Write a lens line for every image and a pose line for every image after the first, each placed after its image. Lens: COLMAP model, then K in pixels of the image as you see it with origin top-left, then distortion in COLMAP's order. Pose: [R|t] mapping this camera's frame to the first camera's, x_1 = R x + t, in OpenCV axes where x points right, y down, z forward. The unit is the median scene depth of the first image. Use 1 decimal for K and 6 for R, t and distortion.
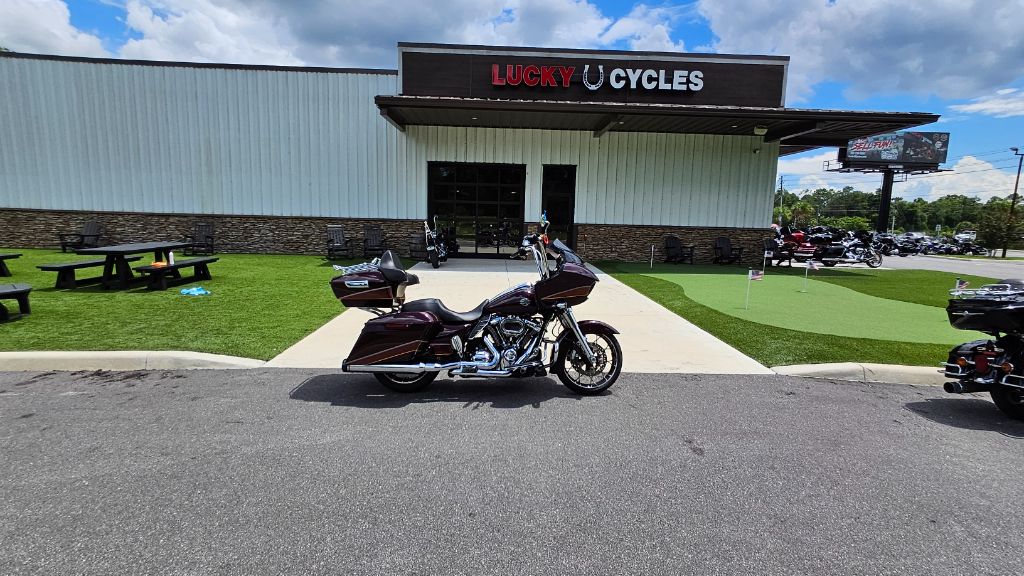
lens RADIAL K [[480.8, 0, 511.6], [0, 480.8, 281.0], [0, 0, 1]] dist [0.009301, -0.000109]
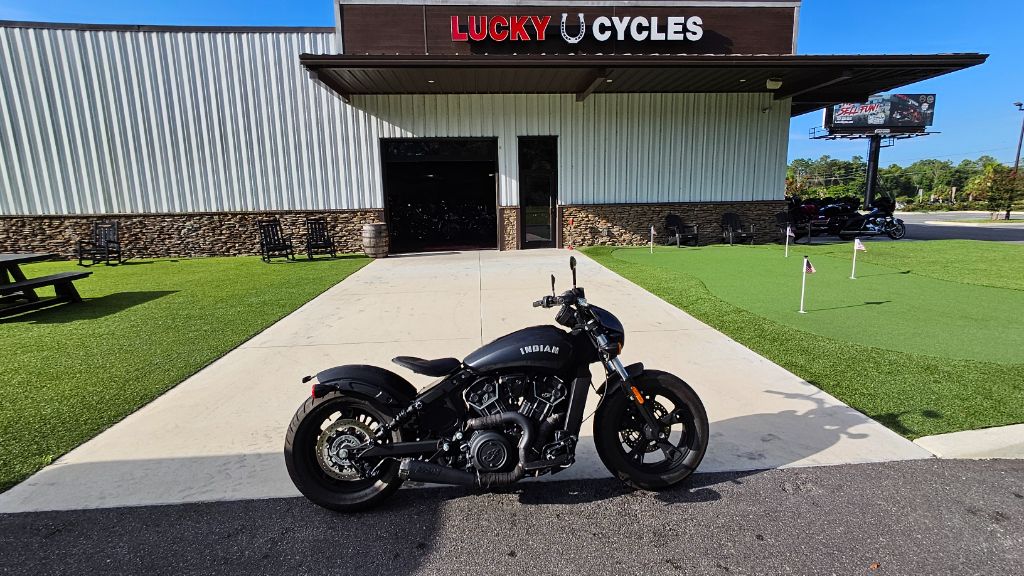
lens RADIAL K [[480.8, 0, 510.8], [0, 480.8, 278.8], [0, 0, 1]] dist [0.009301, -0.000109]
pose [[0.998240, -0.050229, 0.031513, 0.013924], [0.049336, 0.998375, 0.028519, -0.018049], [-0.032894, -0.026914, 0.999096, 0.154169]]
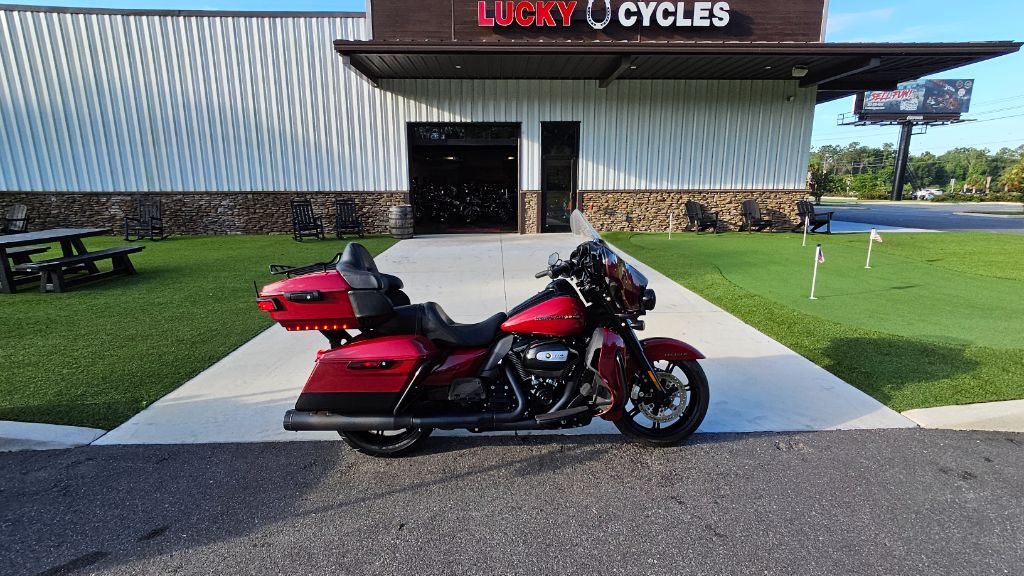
lens RADIAL K [[480.8, 0, 511.7], [0, 480.8, 281.3], [0, 0, 1]] dist [0.009301, -0.000109]
pose [[0.999568, -0.029324, -0.001713, 0.006227], [0.029373, 0.997349, 0.066577, -0.017239], [-0.000244, -0.066599, 0.997780, 0.127755]]
